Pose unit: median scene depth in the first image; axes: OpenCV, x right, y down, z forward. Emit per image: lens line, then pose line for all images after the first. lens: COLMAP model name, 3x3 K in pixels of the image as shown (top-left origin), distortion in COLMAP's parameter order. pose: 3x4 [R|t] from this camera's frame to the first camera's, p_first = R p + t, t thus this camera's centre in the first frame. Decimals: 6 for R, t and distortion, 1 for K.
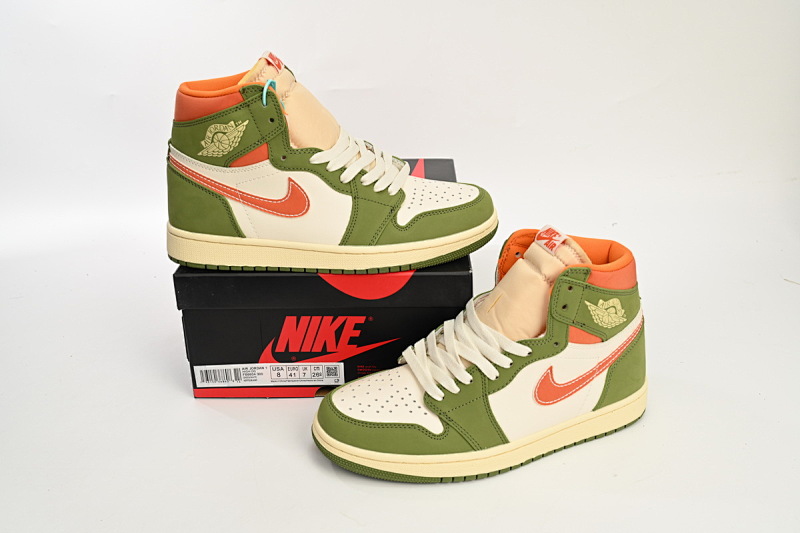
lens RADIAL K [[830.5, 0, 400.4], [0, 830.5, 268.3], [0, 0, 1]] dist [0.075966, 0.000000]
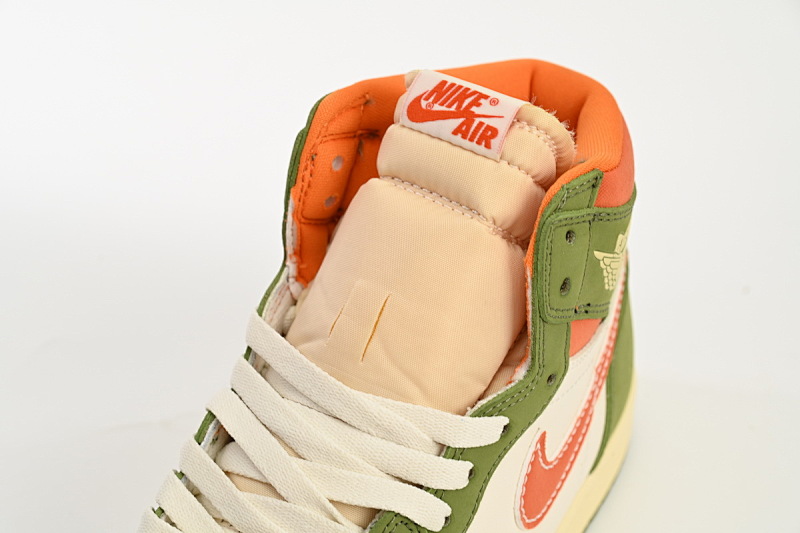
lens RADIAL K [[1463.4, 0, 398.9], [0, 1463.4, 269.3], [0, 0, 1]] dist [-0.002824, 0.000000]
pose [[0.811000, -0.329992, 0.483098, -0.177910], [0.216512, 0.936405, 0.276167, -0.157047], [-0.543508, -0.119375, 0.830872, 0.480086]]
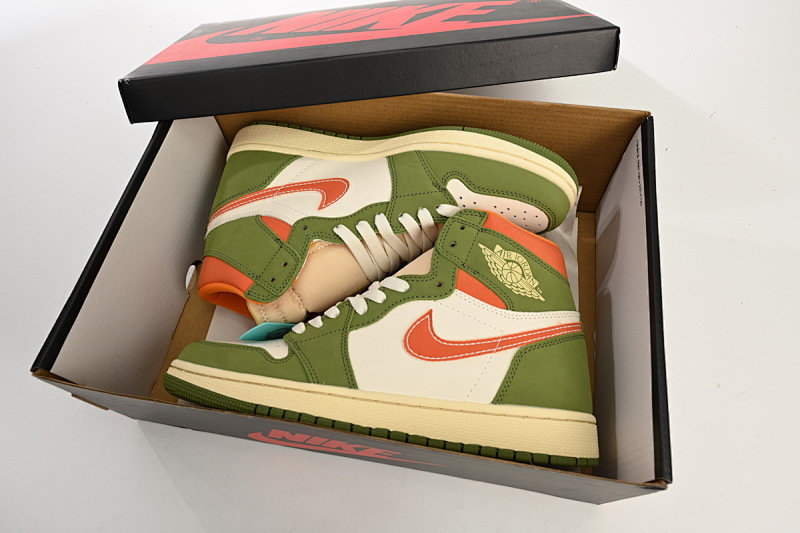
lens RADIAL K [[519.6, 0, 396.3], [0, 519.6, 266.7], [0, 0, 1]] dist [0.000651, -0.000079]
pose [[0.919167, 0.011648, -0.393695, 0.352954], [-0.280291, 0.721584, -0.633051, 0.423722], [0.276710, 0.692229, 0.666521, 0.616946]]
